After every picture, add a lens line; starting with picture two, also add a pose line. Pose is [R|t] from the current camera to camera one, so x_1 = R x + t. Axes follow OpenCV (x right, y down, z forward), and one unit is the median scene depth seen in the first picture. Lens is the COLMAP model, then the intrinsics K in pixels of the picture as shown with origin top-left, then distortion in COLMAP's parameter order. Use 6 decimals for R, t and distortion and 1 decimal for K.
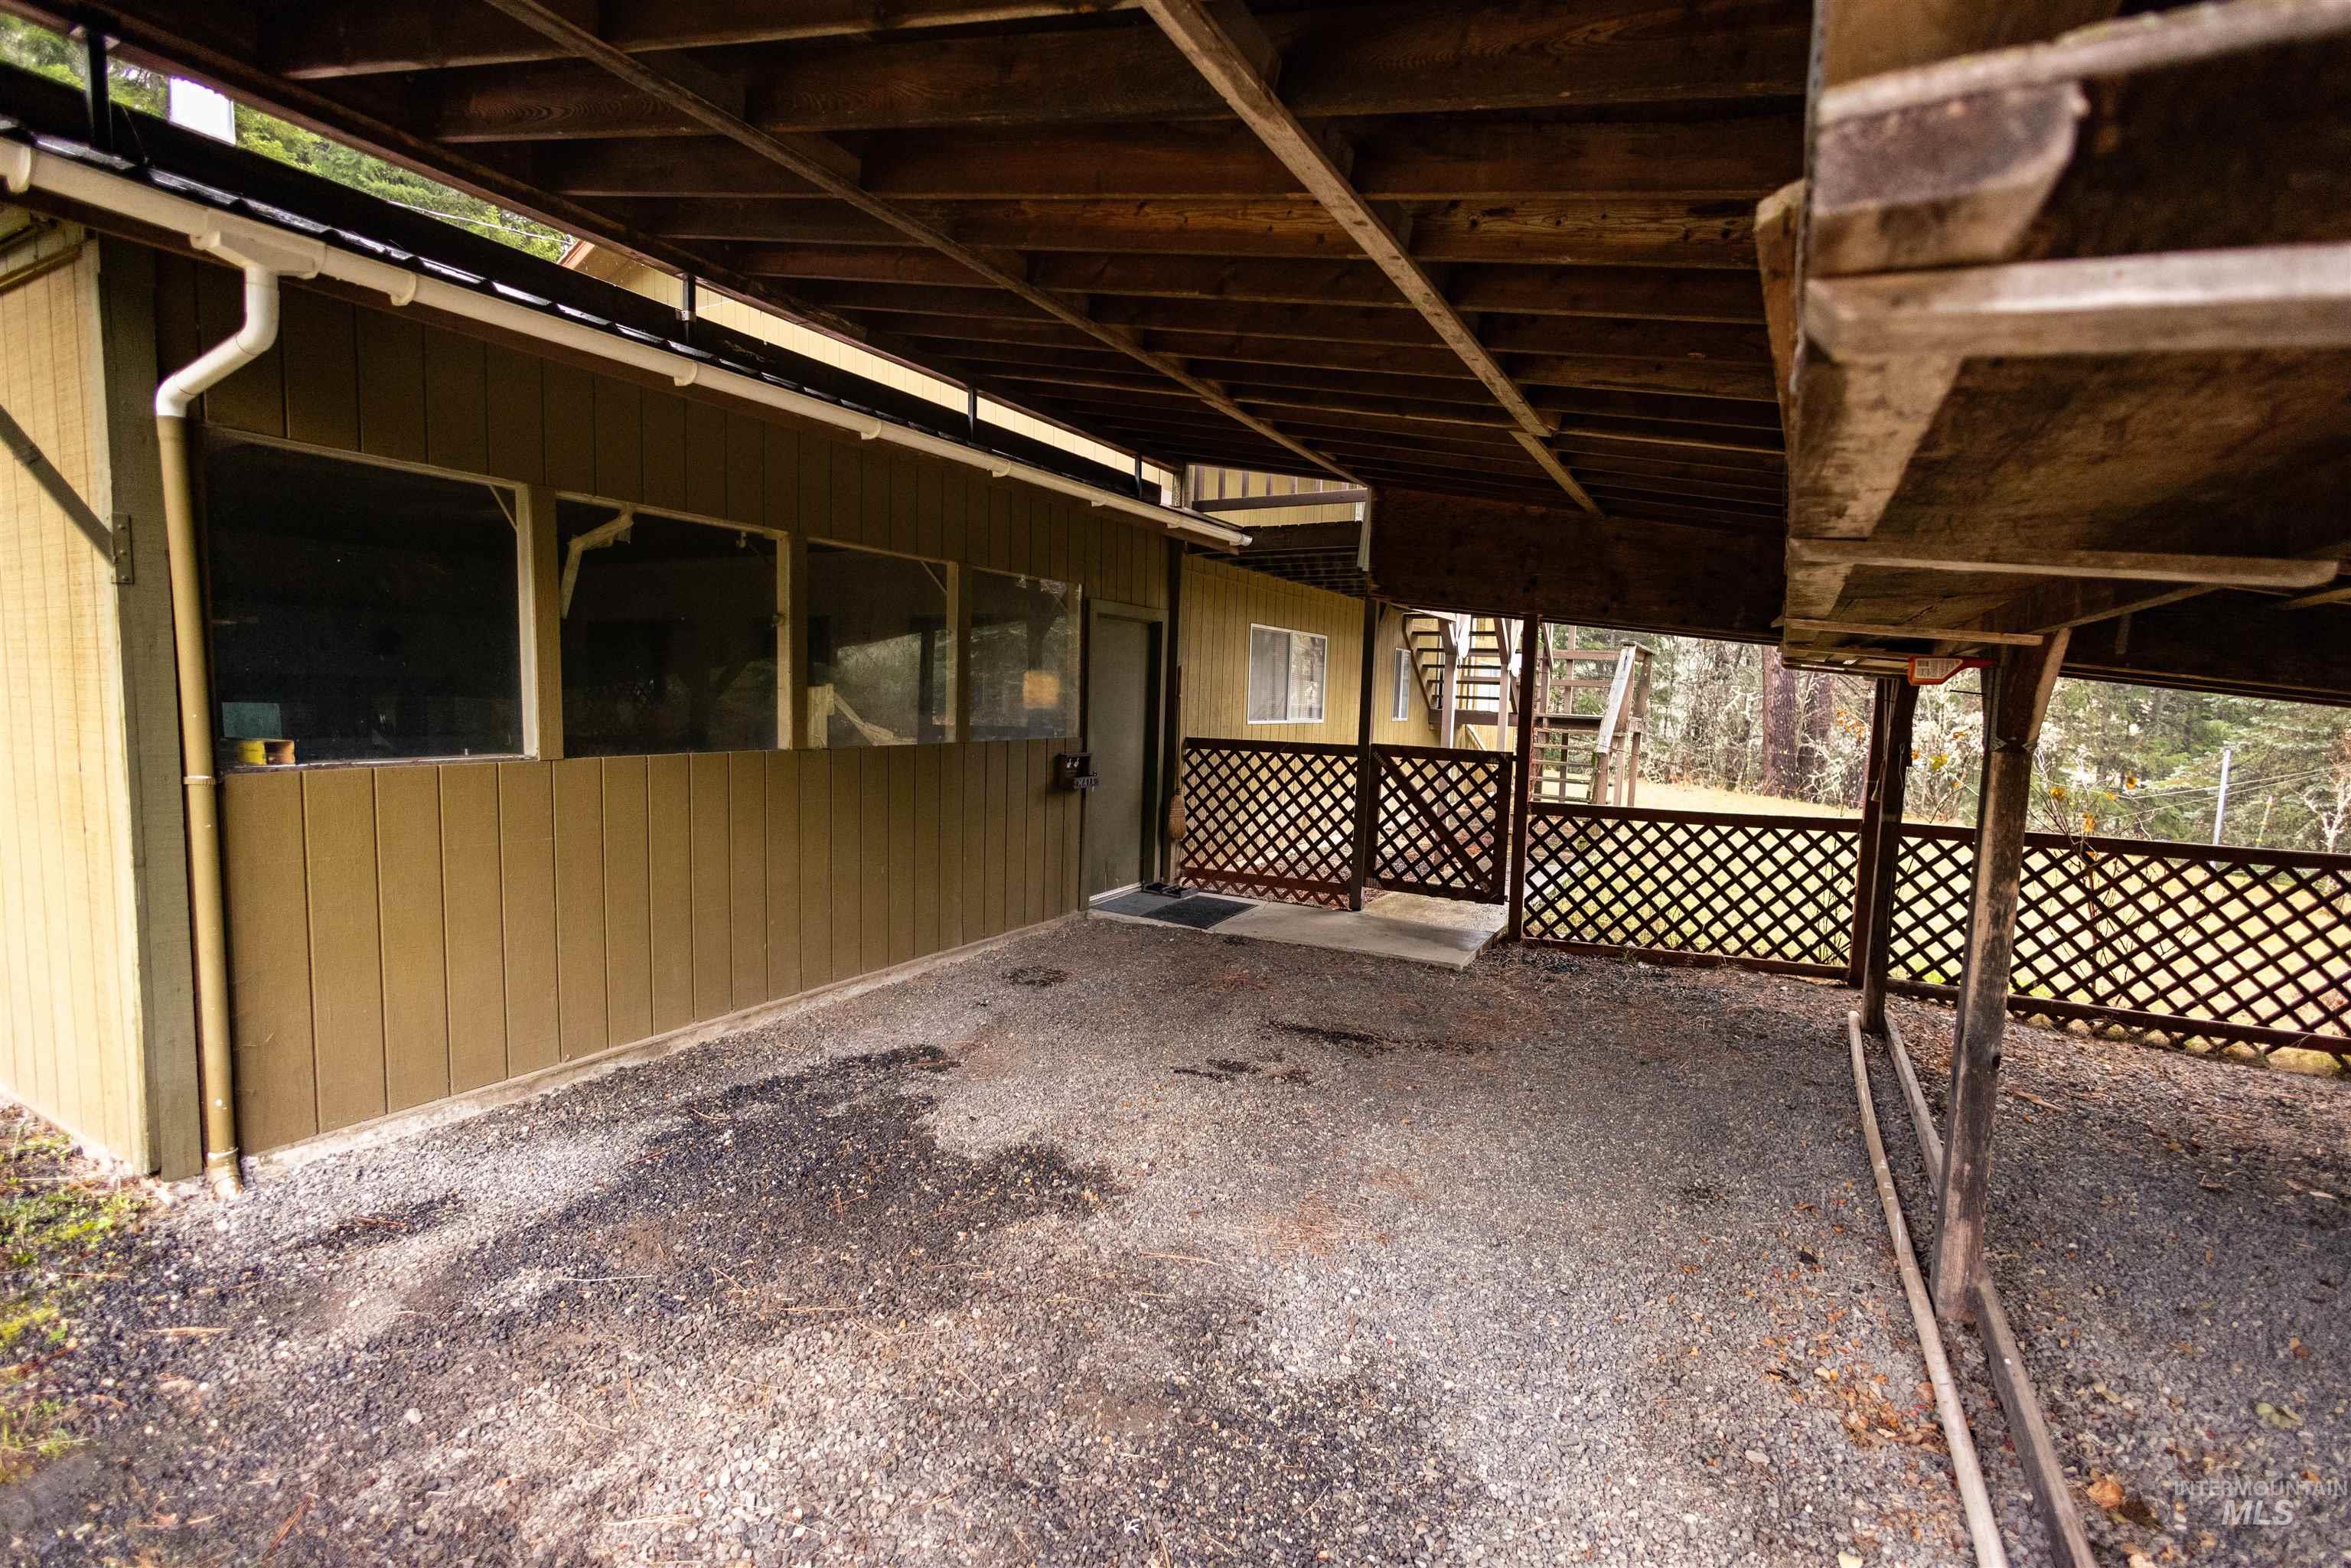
lens RADIAL K [[1078.5, 0, 1180.7], [0, 1078.5, 786.0], [0, 0, 1]] dist [0.009294, -0.000555]
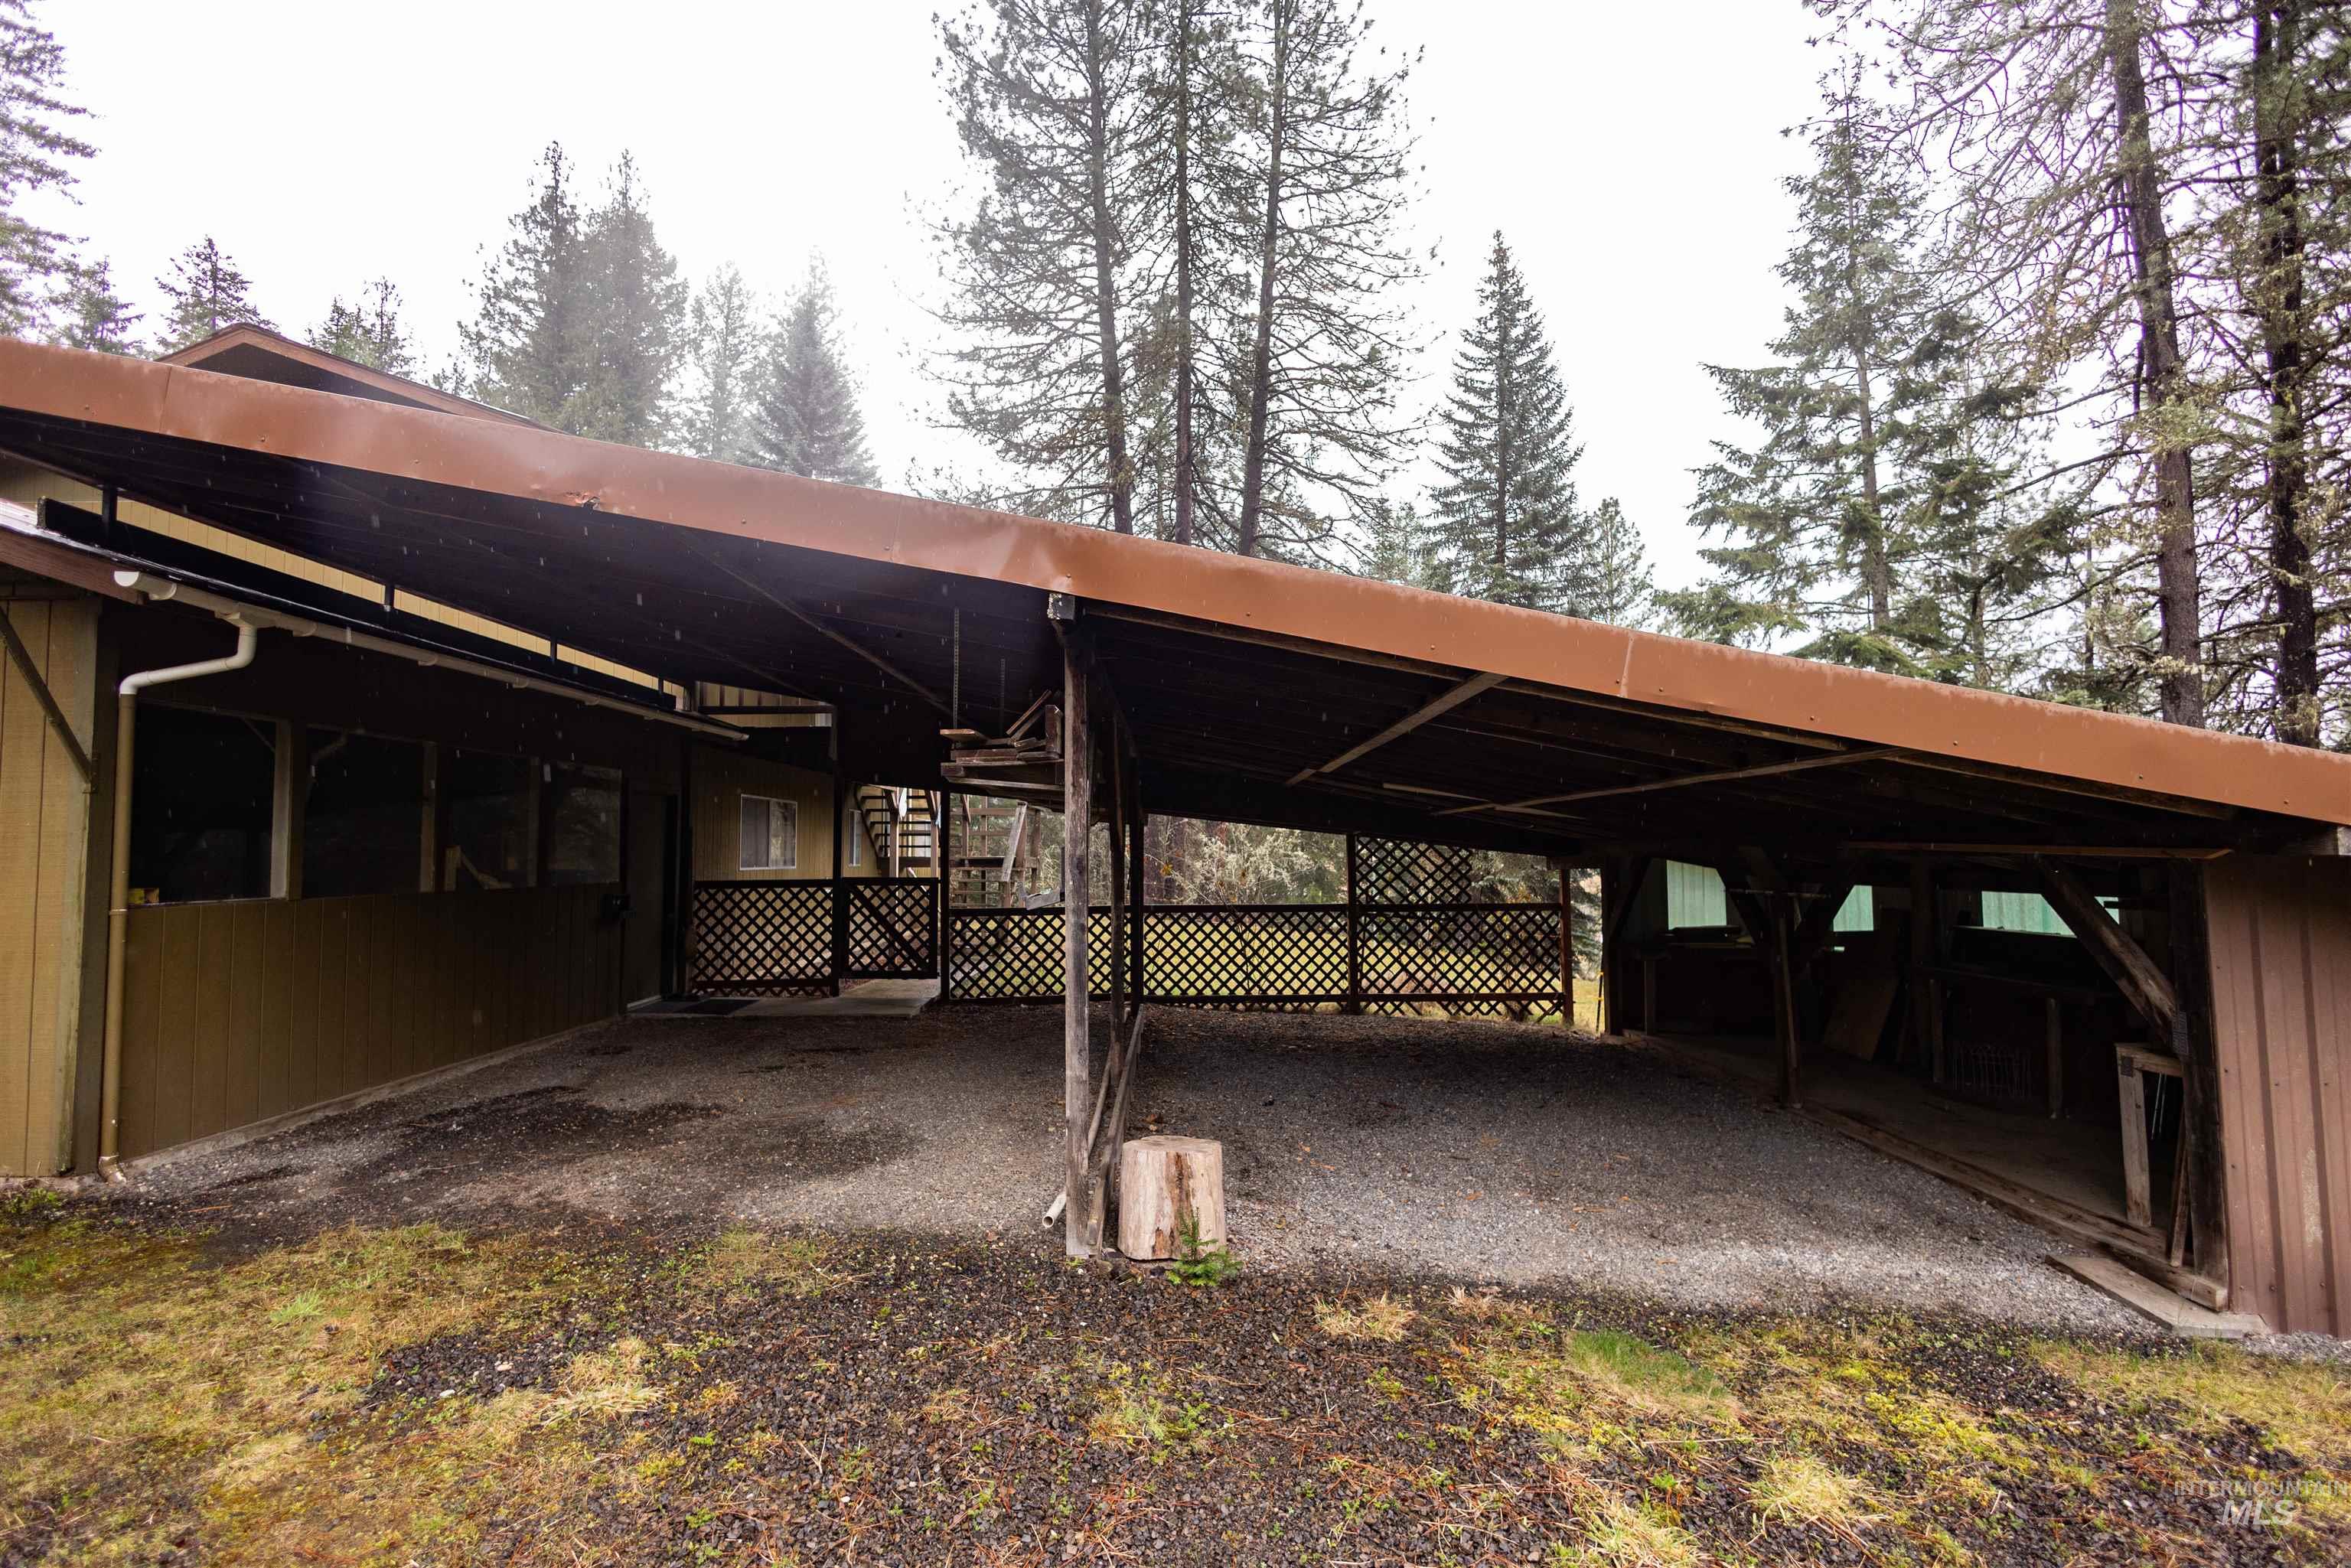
lens RADIAL K [[1078.5, 0, 1175.3], [0, 1078.5, 783.8], [0, 0, 1]] dist [0.009294, -0.000555]
pose [[0.876199, -0.006212, 0.481909, -0.134831], [0.076286, 0.989099, -0.125952, 0.055712], [-0.475874, 0.147122, 0.867121, -0.507892]]
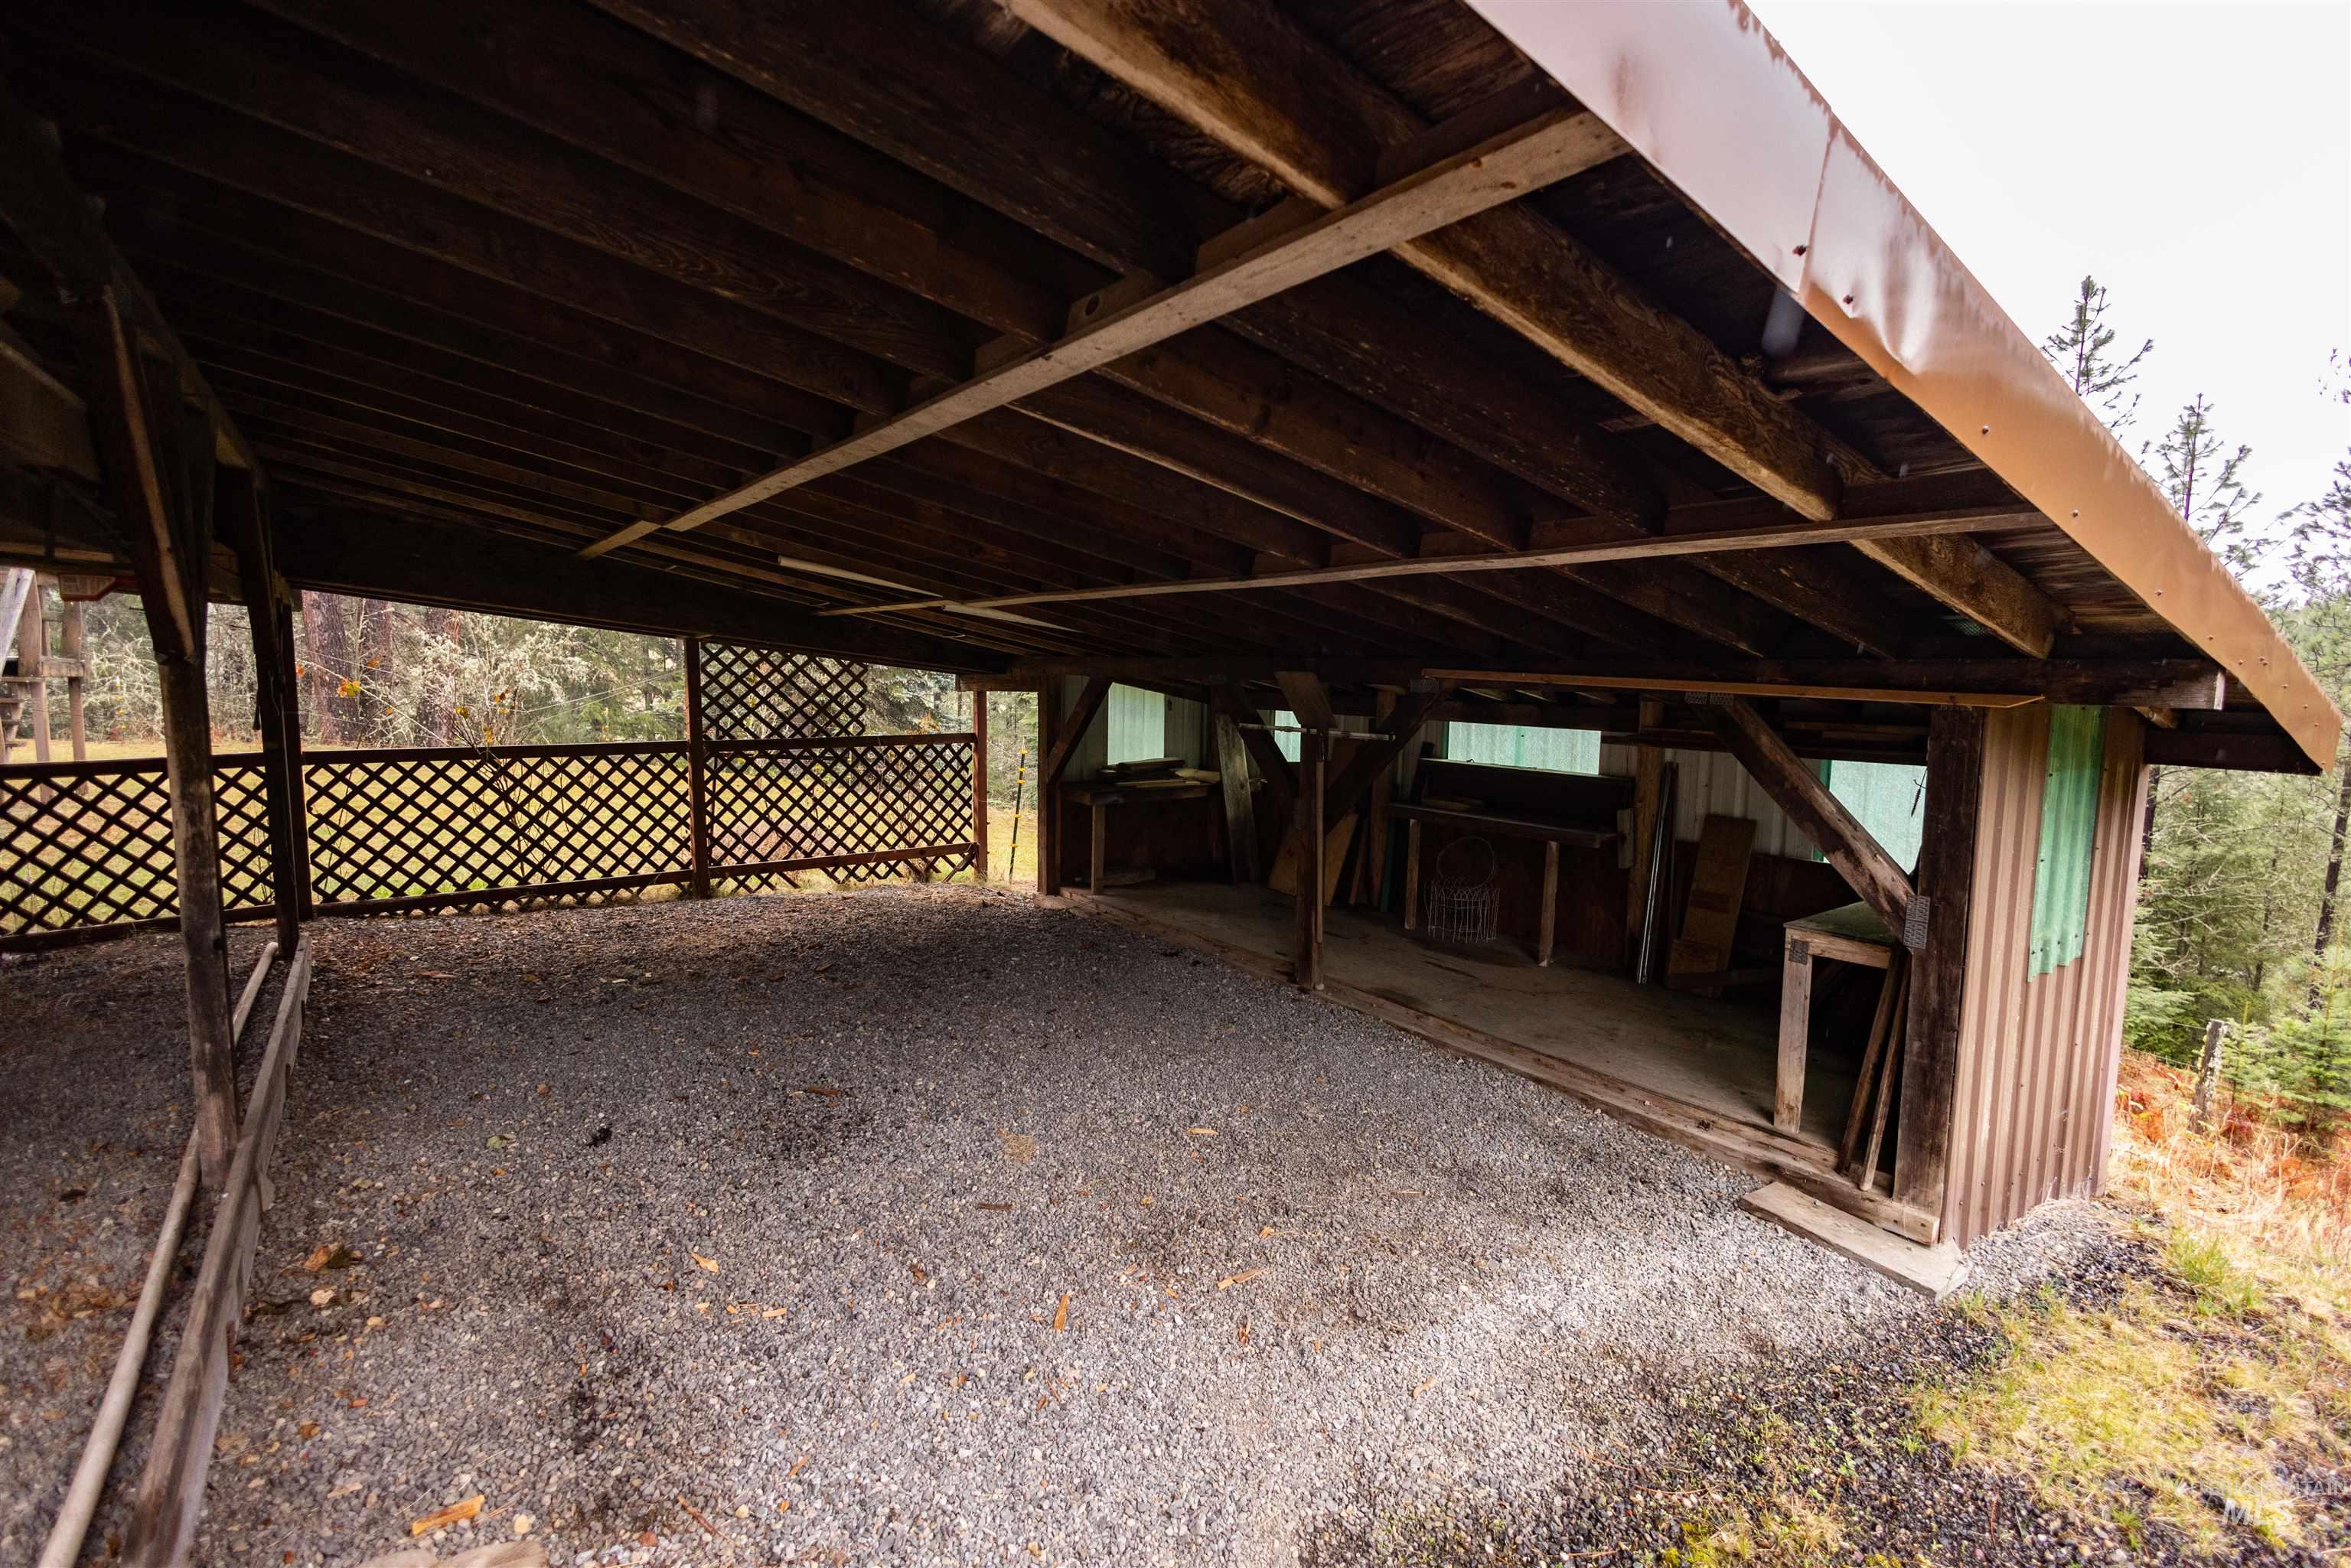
lens RADIAL K [[1078.5, 0, 1181.1], [0, 1078.5, 785.7], [0, 0, 1]] dist [0.009294, -0.000555]
pose [[0.422253, -0.127961, 0.897401, 0.075673], [0.080028, 0.991383, 0.103706, 0.022255], [-0.902938, 0.028027, 0.428855, -0.145155]]
